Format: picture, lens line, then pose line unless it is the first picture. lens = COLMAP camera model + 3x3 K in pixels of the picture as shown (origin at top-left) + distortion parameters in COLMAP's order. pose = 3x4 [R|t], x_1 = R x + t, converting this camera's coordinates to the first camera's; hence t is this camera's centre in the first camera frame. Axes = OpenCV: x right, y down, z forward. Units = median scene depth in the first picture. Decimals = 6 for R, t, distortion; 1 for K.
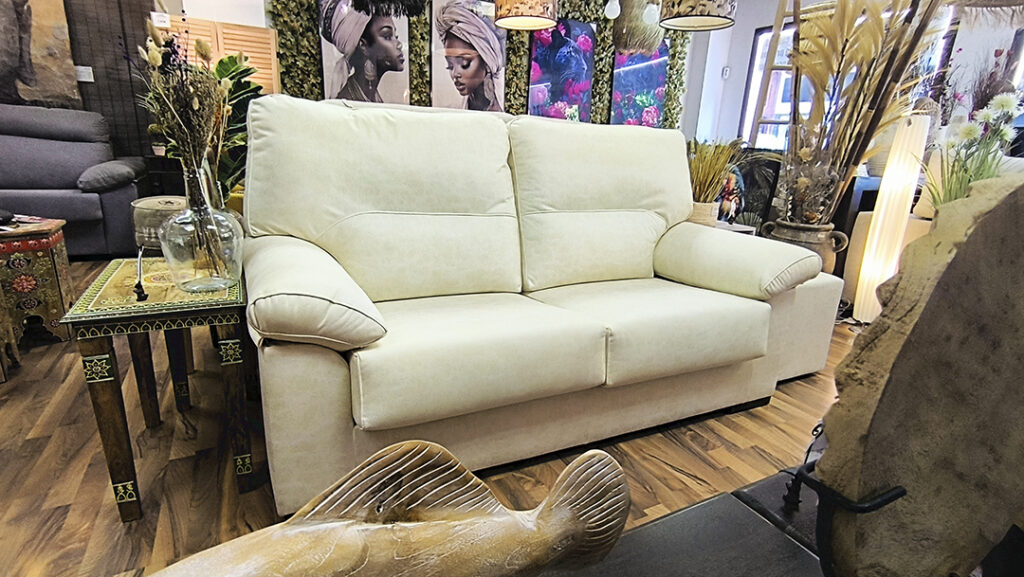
lens RADIAL K [[512.5, 0, 512.4], [0, 512.5, 290.0], [0, 0, 1]] dist [0.002398, 0.000815]
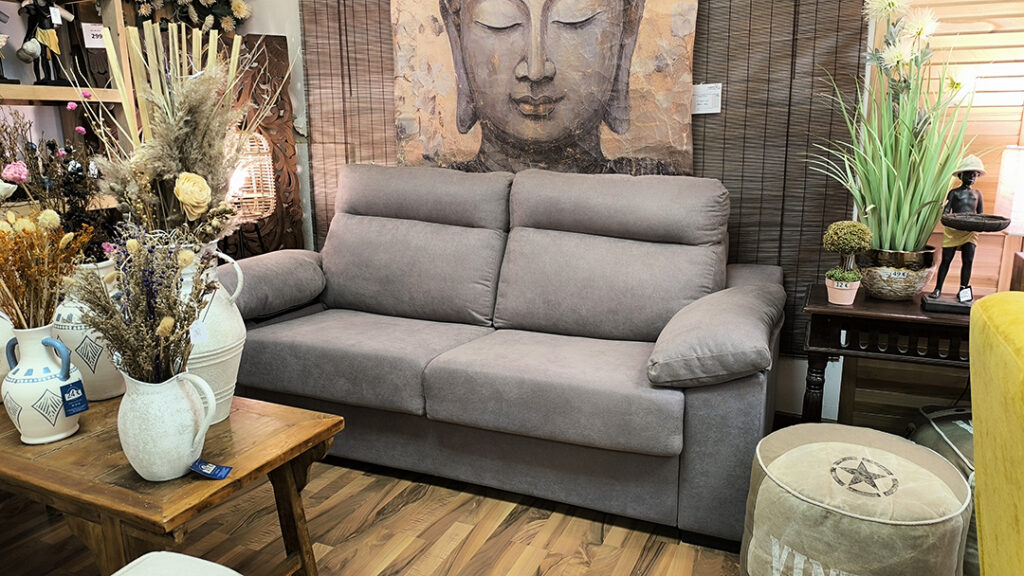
lens RADIAL K [[678.8, 0, 512.7], [0, 678.8, 289.6], [0, 0, 1]] dist [0.011389, 0.001483]
pose [[0.605044, 0.110251, -0.788522, -0.433244], [-0.182216, 0.983256, -0.002339, -0.216188], [0.775061, 0.145096, 0.615002, 0.507680]]
